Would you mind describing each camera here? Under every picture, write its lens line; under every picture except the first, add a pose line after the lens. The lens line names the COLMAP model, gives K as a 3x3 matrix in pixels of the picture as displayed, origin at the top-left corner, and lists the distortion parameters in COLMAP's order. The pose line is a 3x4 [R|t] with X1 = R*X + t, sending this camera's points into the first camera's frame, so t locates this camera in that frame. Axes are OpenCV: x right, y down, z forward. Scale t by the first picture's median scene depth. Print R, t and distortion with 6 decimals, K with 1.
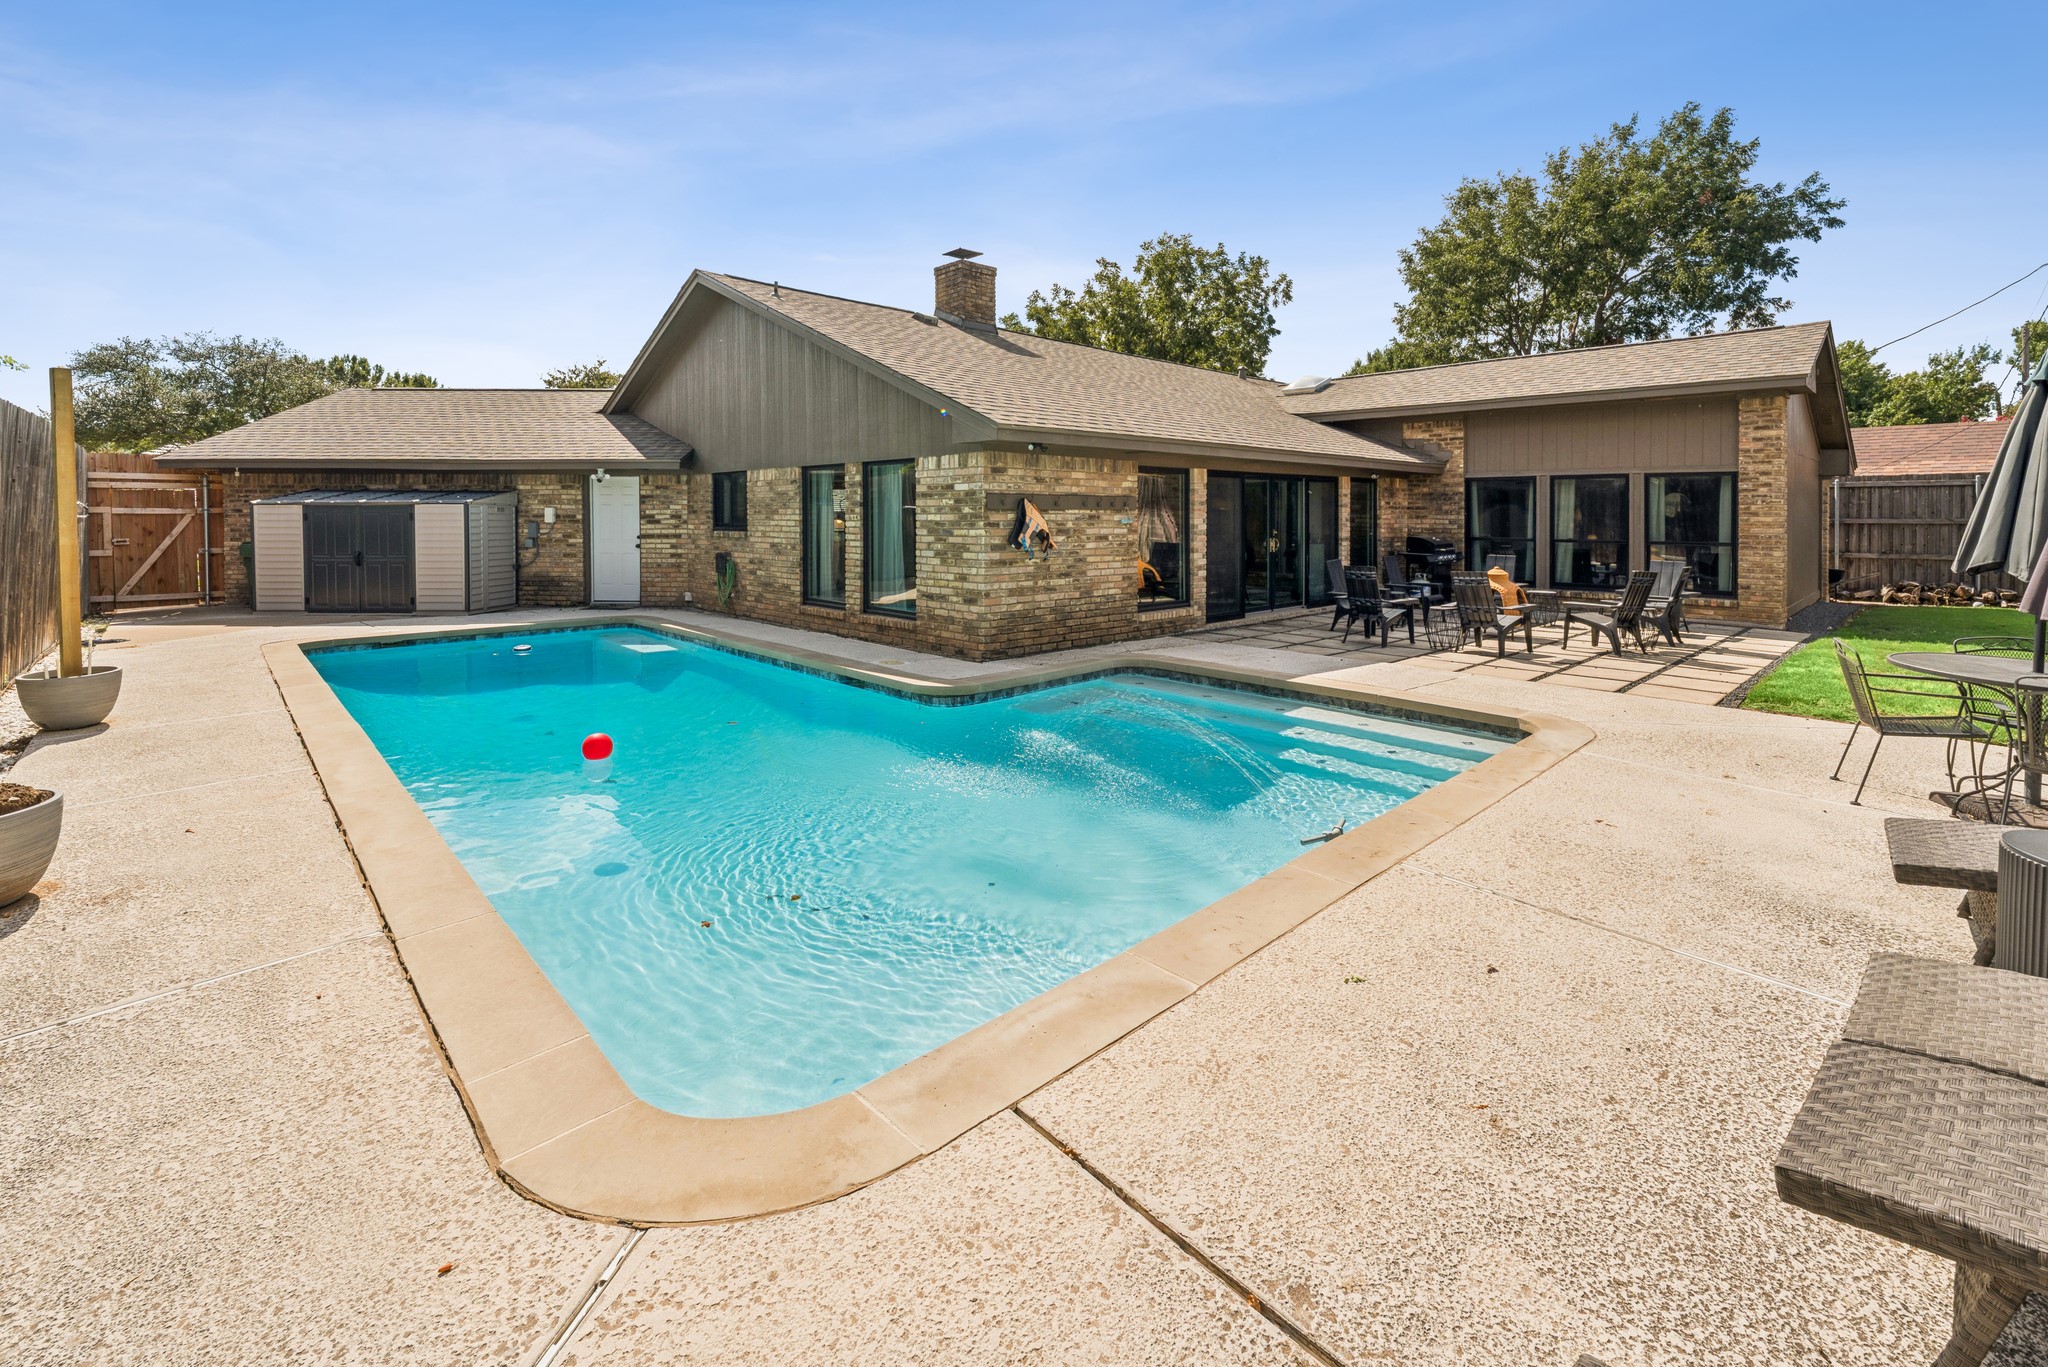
lens RADIAL K [[879.8, 0, 1060.6], [0, 879.8, 521.9], [0, 0, 1]] dist [-0.000009, -0.000042]
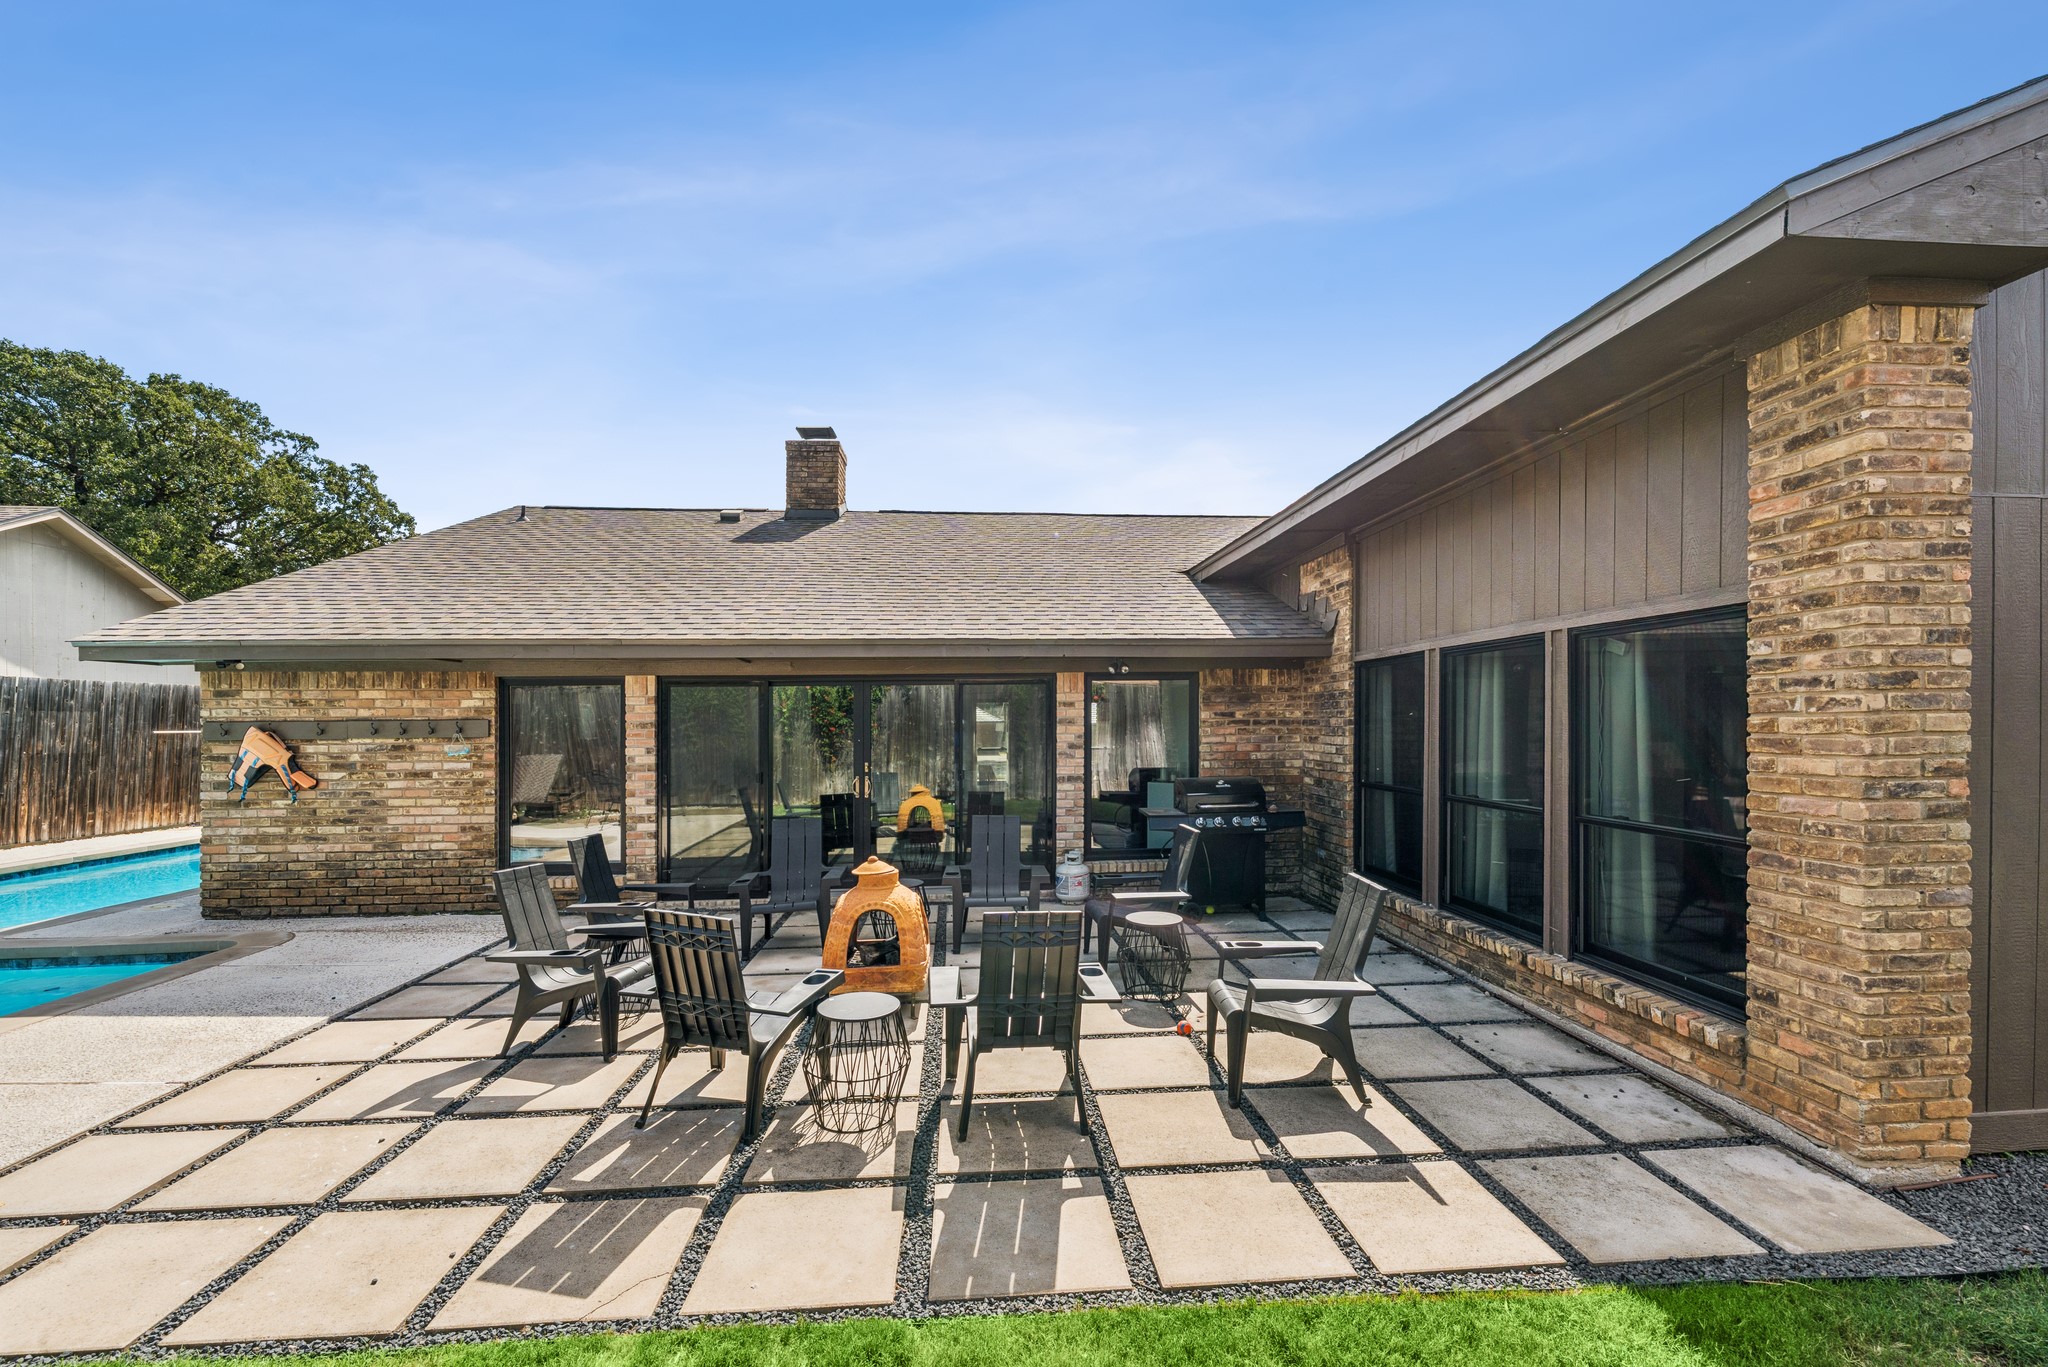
lens RADIAL K [[875.4, 0, 1024.0], [0, 875.4, 730.6], [0, 0, 1]] dist [0.002211, 0.000225]
pose [[0.771184, -0.003443, -0.636604, 0.951472], [0.003890, 0.999992, -0.000696, -0.017944], [0.636601, -0.001940, 0.771191, 0.760041]]
